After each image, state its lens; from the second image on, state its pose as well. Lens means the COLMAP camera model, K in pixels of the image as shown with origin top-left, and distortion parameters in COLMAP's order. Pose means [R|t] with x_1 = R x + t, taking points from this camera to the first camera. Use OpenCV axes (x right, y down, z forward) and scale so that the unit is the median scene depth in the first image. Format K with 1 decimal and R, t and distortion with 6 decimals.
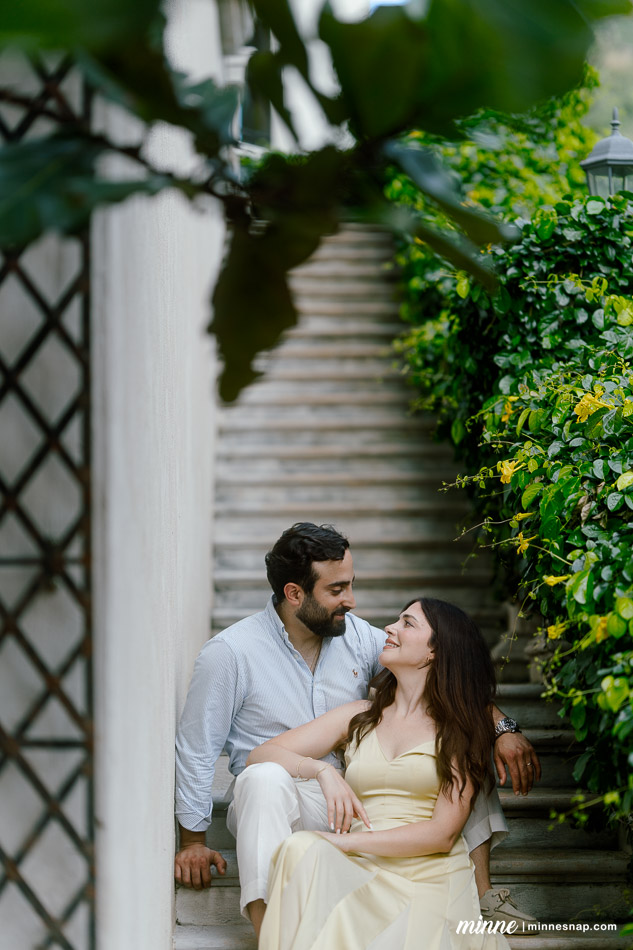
lens RADIAL K [[2456.0, 0, 316.5], [0, 2456.0, 475.0], [0, 0, 1]] dist [0.059851, 0.199234]
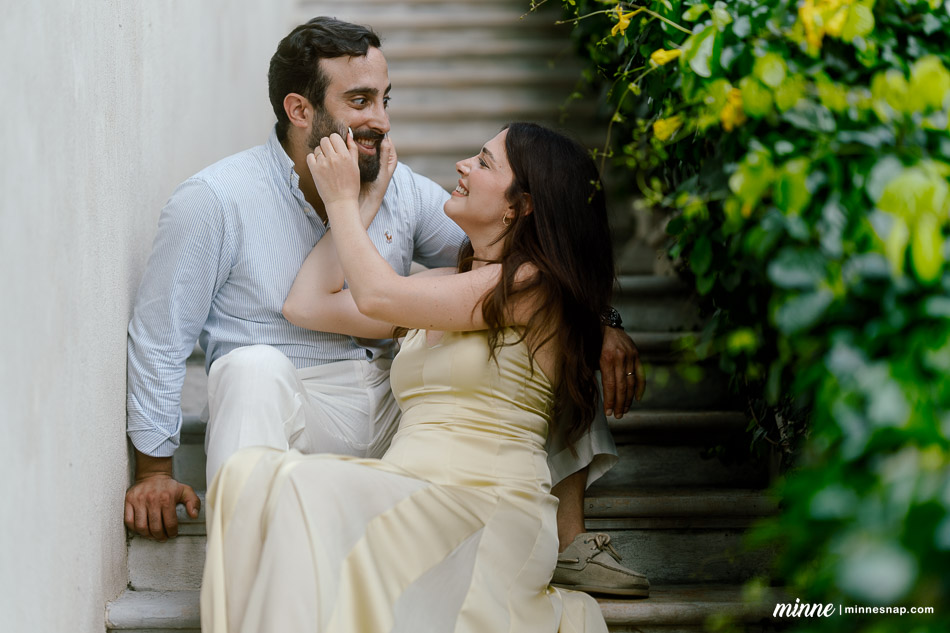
lens RADIAL K [[2456.0, 0, 492.7], [0, 2456.0, 294.1], [0, 0, 1]] dist [0.059851, 0.199234]
pose [[0.999997, -0.002249, -0.000078, 0.045722], [0.002250, 0.999390, 0.034851, 0.075280], [0.000000, -0.034851, 0.999393, 0.309324]]
